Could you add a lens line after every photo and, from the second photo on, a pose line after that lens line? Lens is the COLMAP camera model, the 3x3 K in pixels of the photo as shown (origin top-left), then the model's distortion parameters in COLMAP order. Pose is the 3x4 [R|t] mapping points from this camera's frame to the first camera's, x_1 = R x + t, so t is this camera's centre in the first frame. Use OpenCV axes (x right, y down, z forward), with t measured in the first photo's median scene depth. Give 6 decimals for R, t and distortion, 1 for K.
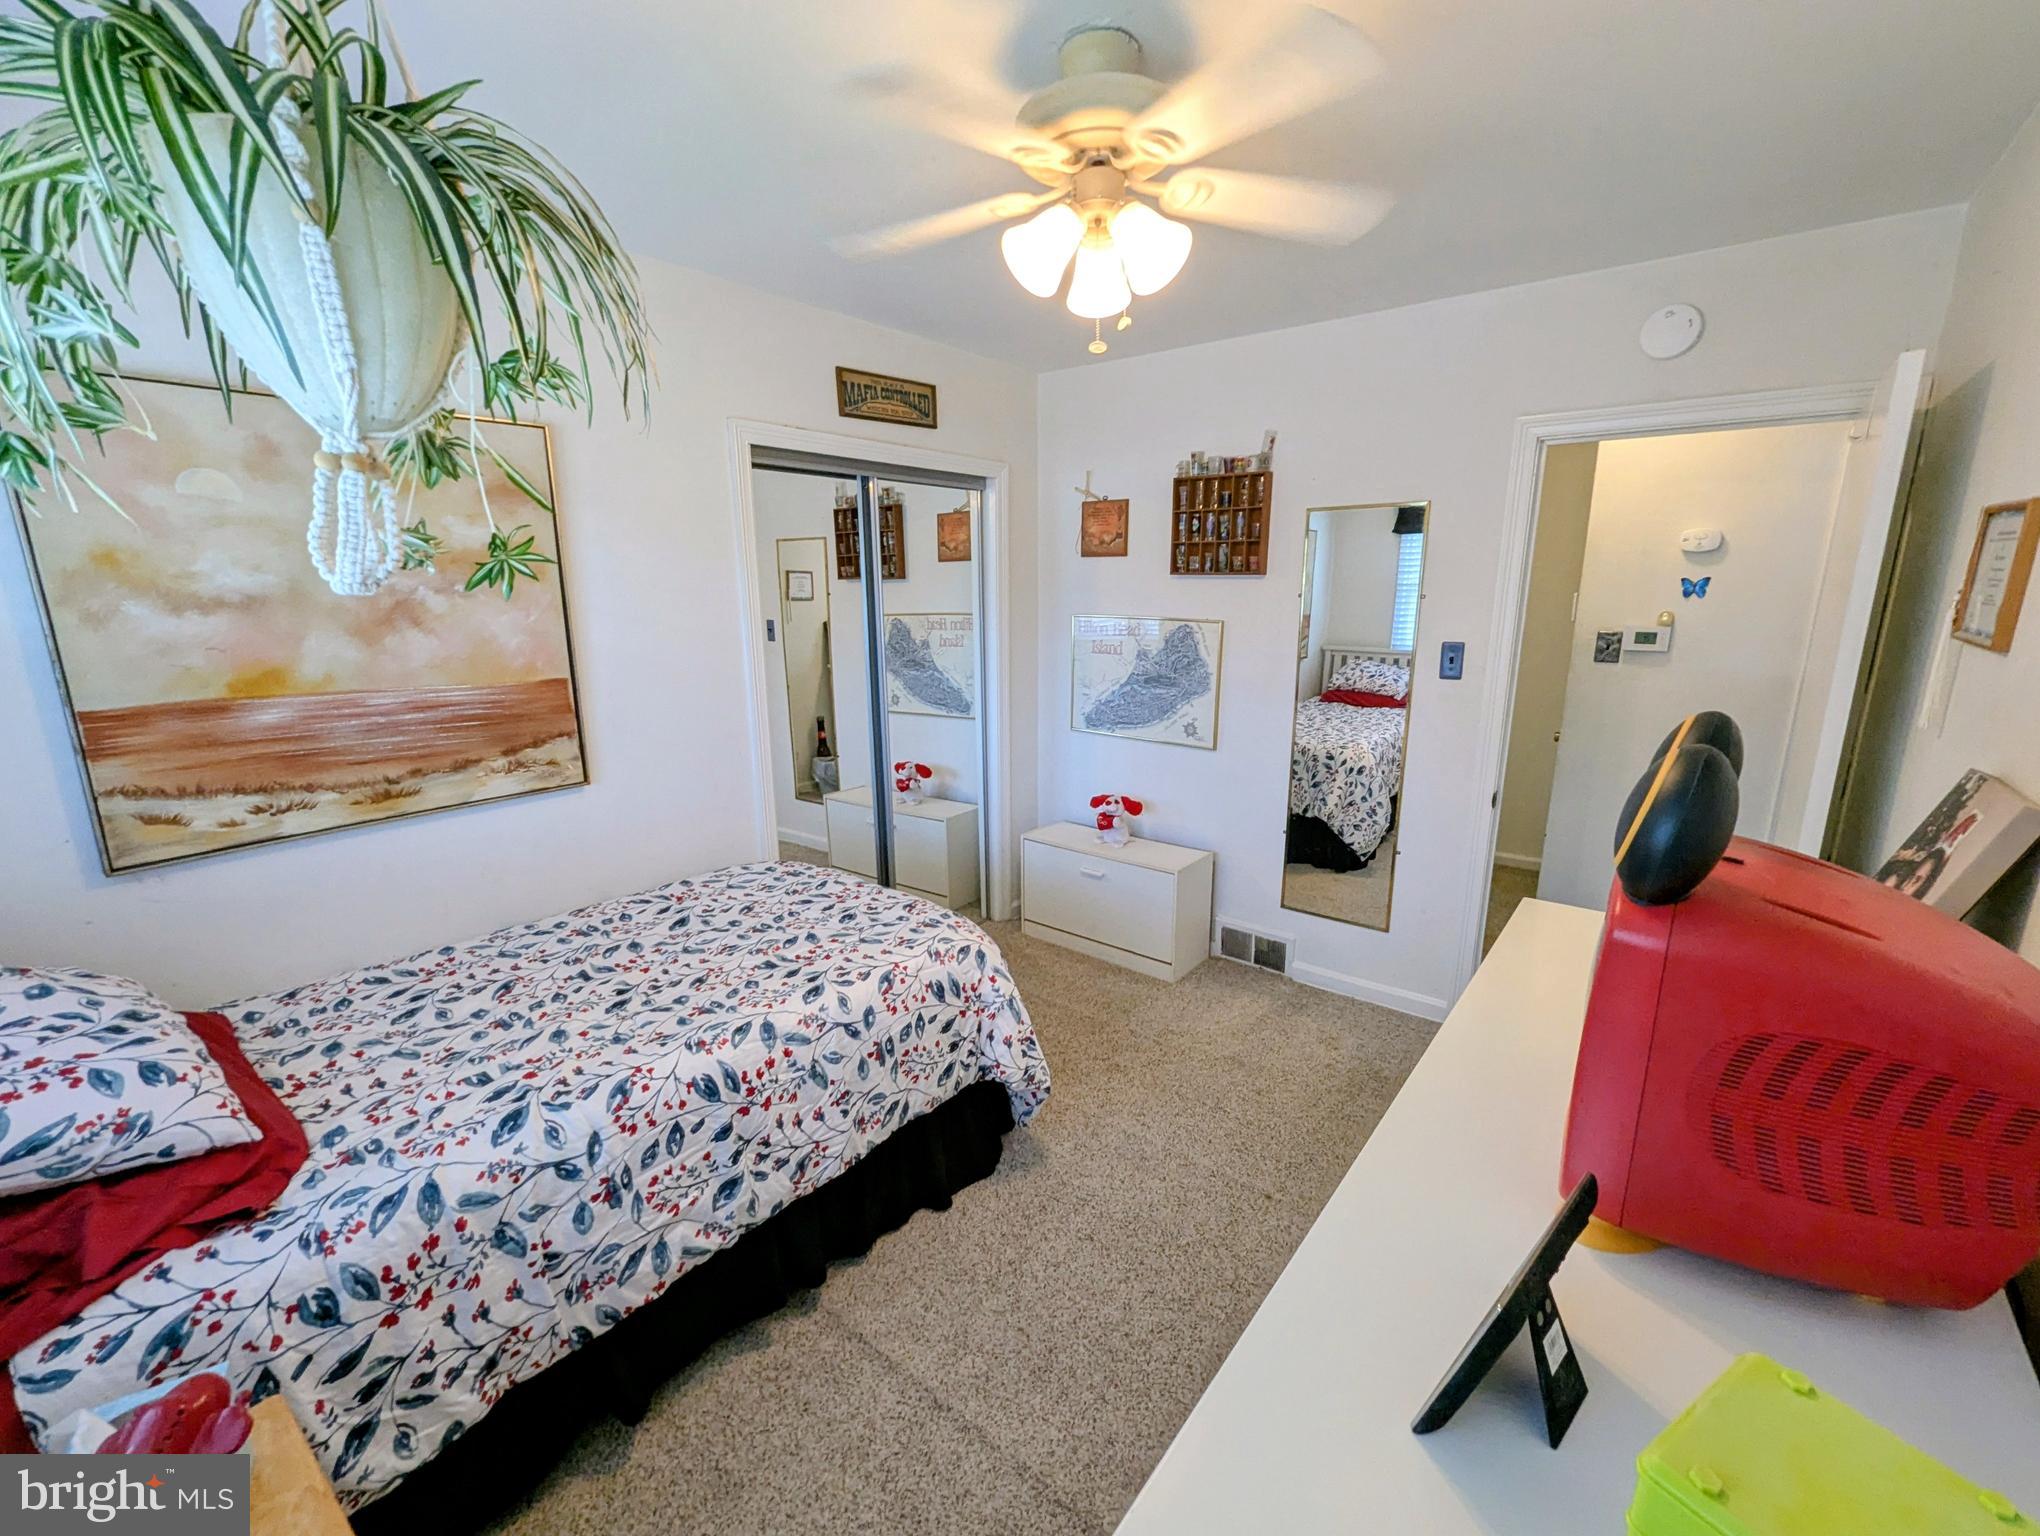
lens RADIAL K [[845.4, 0, 1014.8], [0, 845.4, 771.4], [0, 0, 1]] dist [-0.001972, 0.000579]
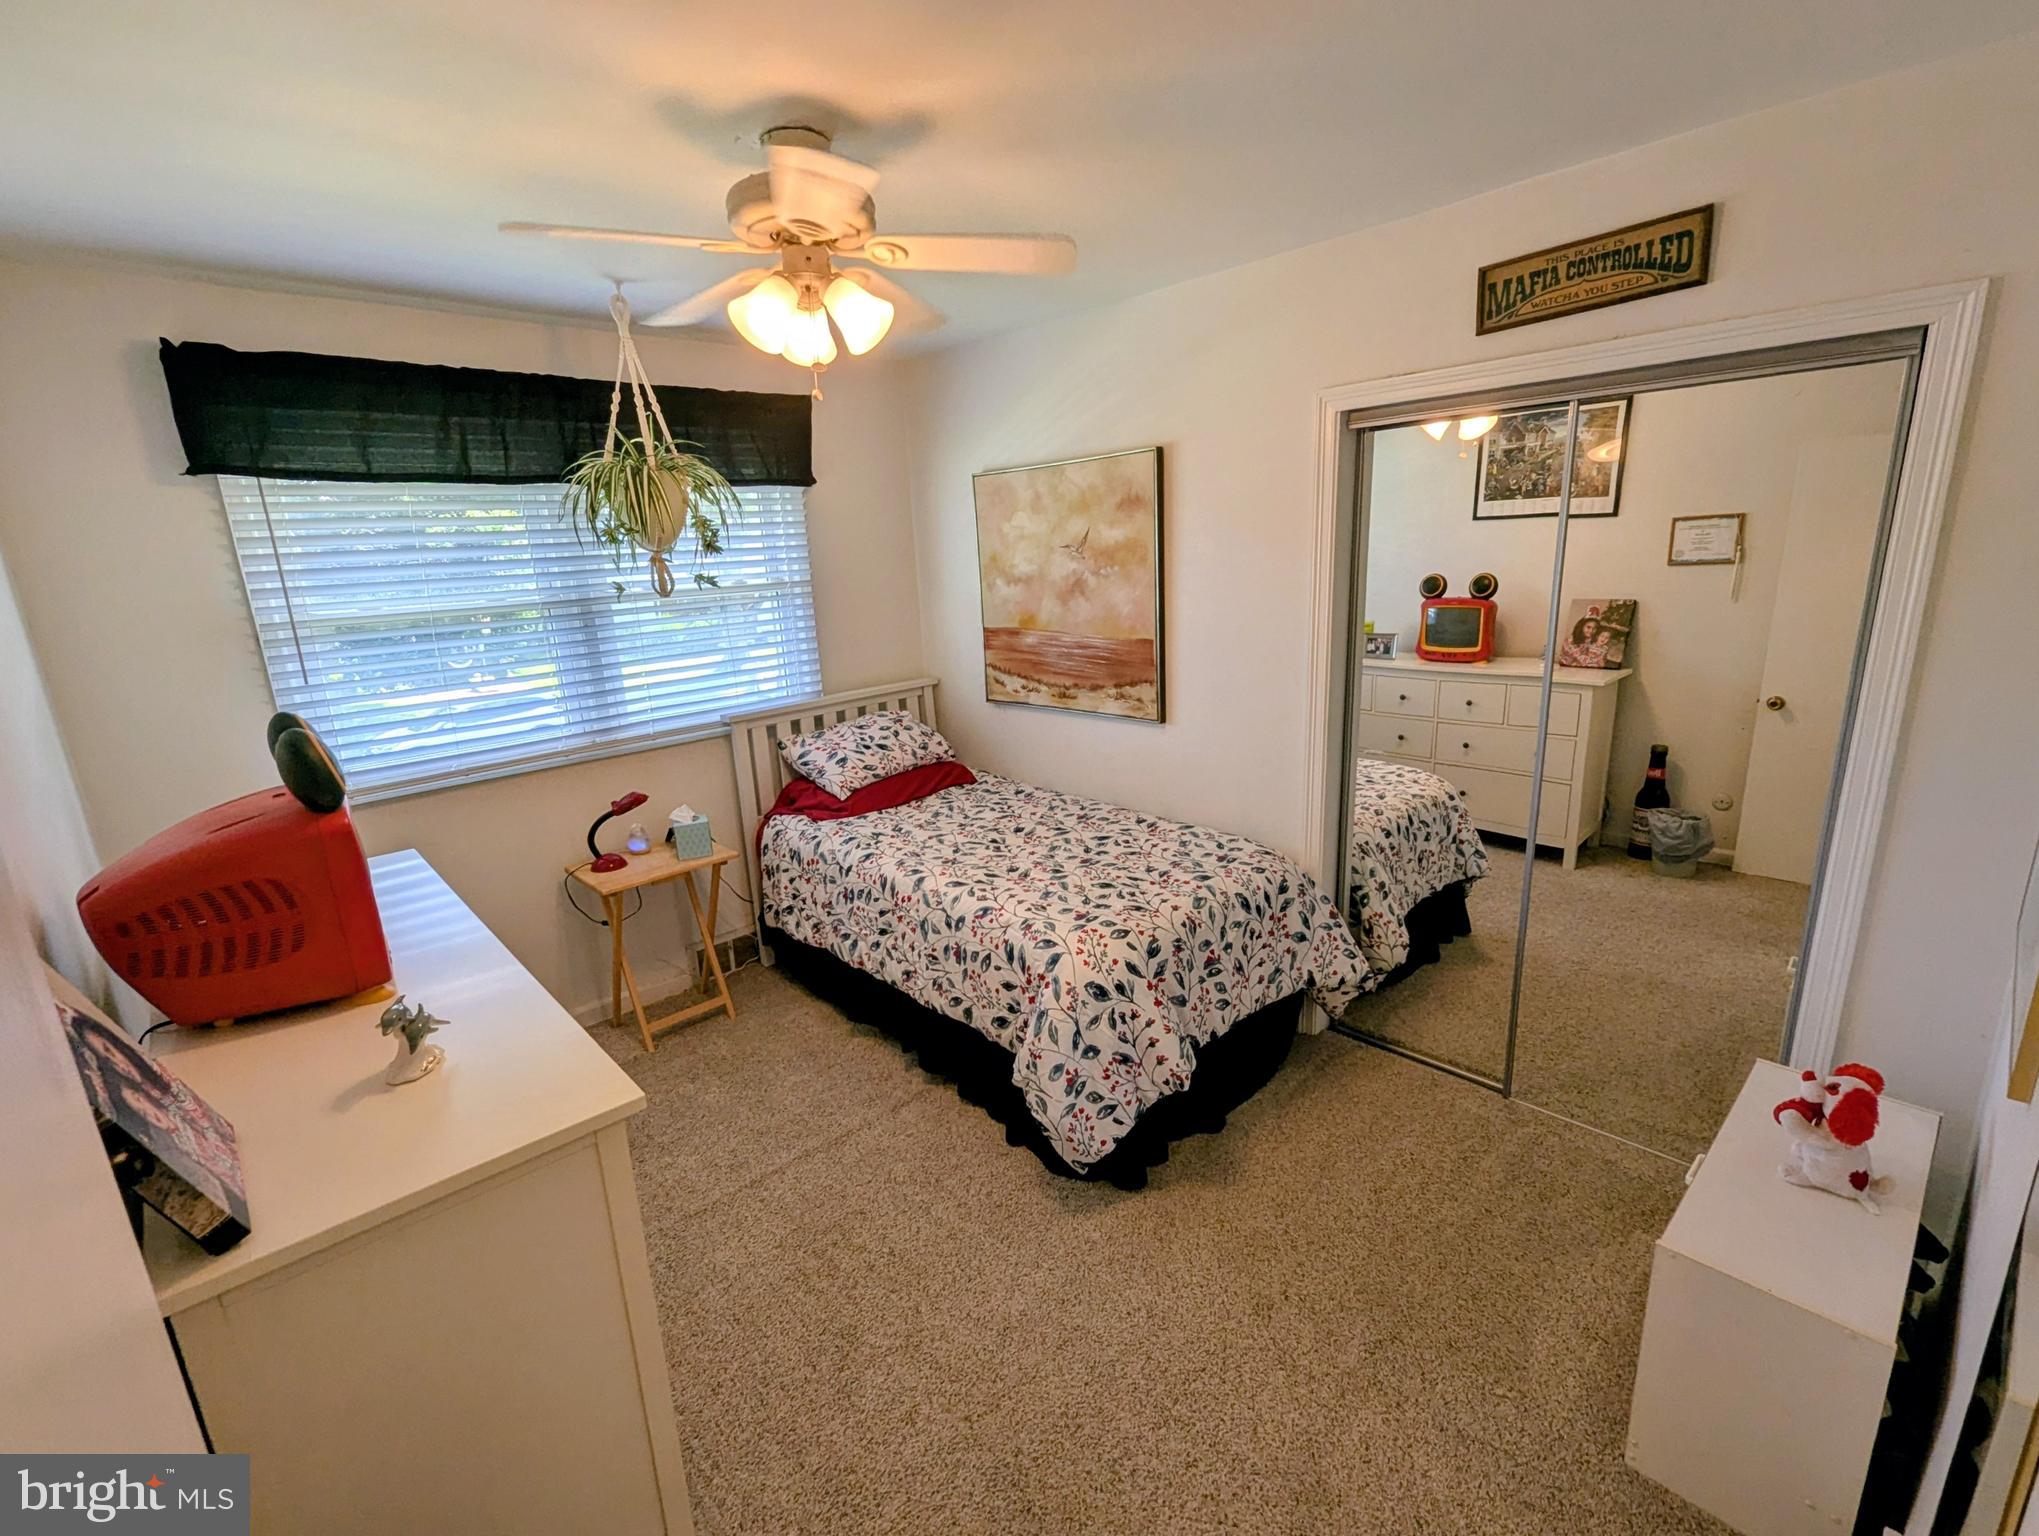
lens RADIAL K [[897.1, 0, 1028.8], [0, 897.1, 770.3], [0, 0, 1]] dist [-0.003087, -0.000642]
pose [[-0.126992, 0.249019, -0.960137, 1.016966], [-0.172470, 0.947685, 0.268602, -0.298826], [0.976794, 0.199705, -0.077401, 1.107993]]
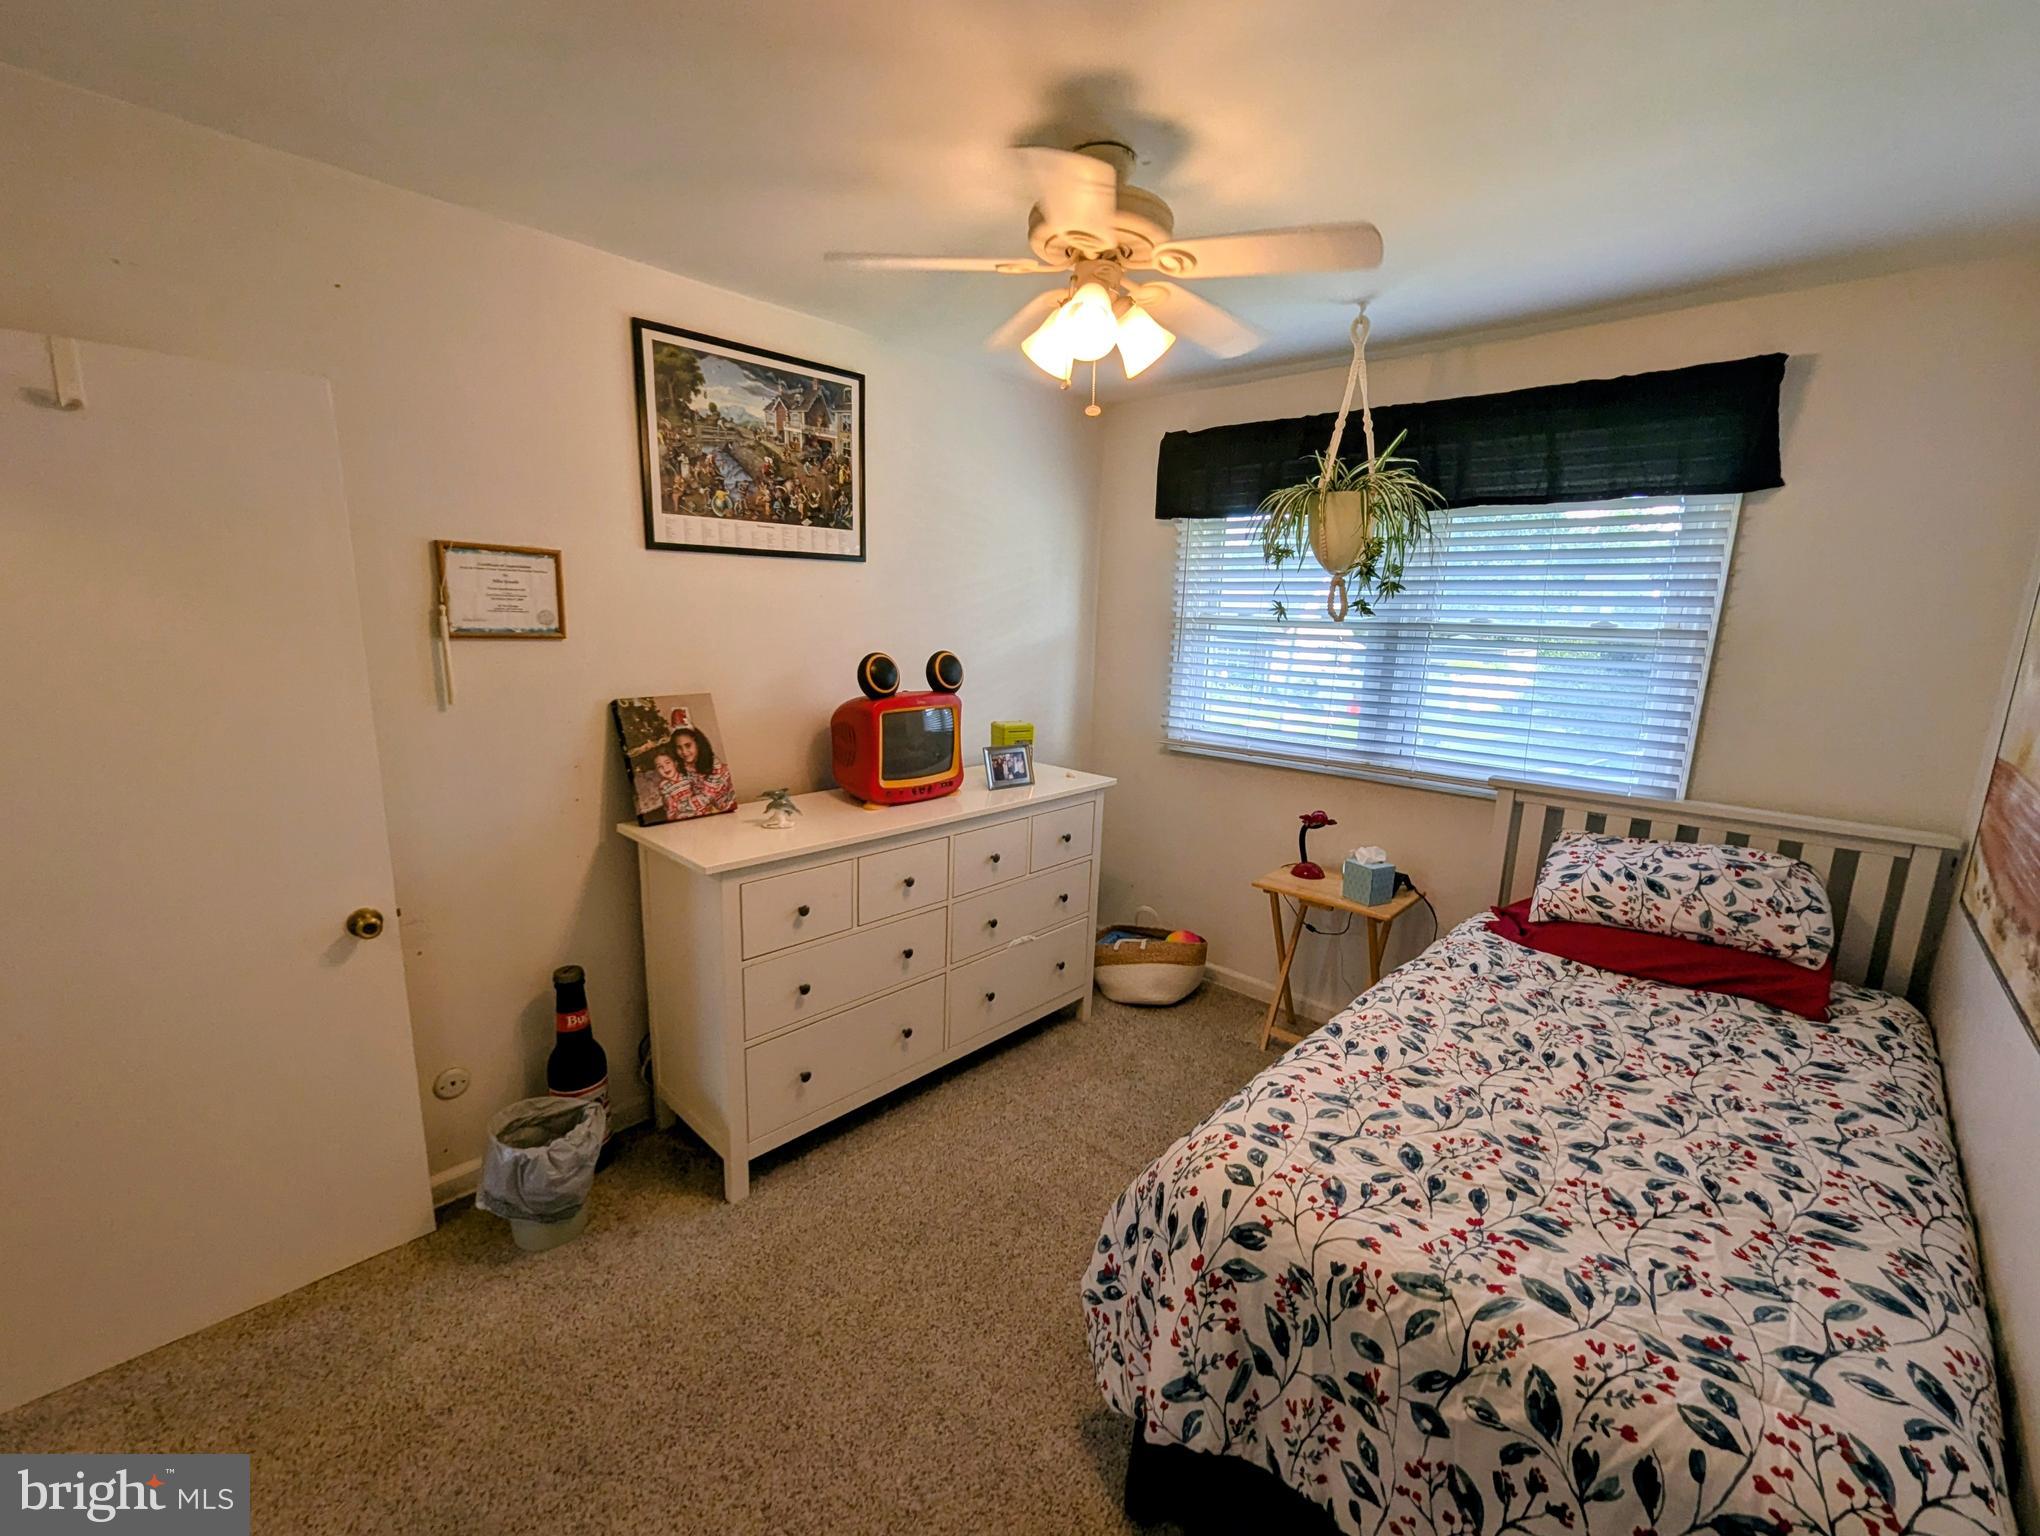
lens RADIAL K [[867.2, 0, 1027.0], [0, 867.2, 761.2], [0, 0, 1]] dist [0.011466, 0.000208]
pose [[-0.998022, -0.035299, 0.052028, 0.076732], [-0.012008, 0.919299, 0.393376, -0.405635], [-0.061715, 0.391973, -0.917904, 1.723557]]
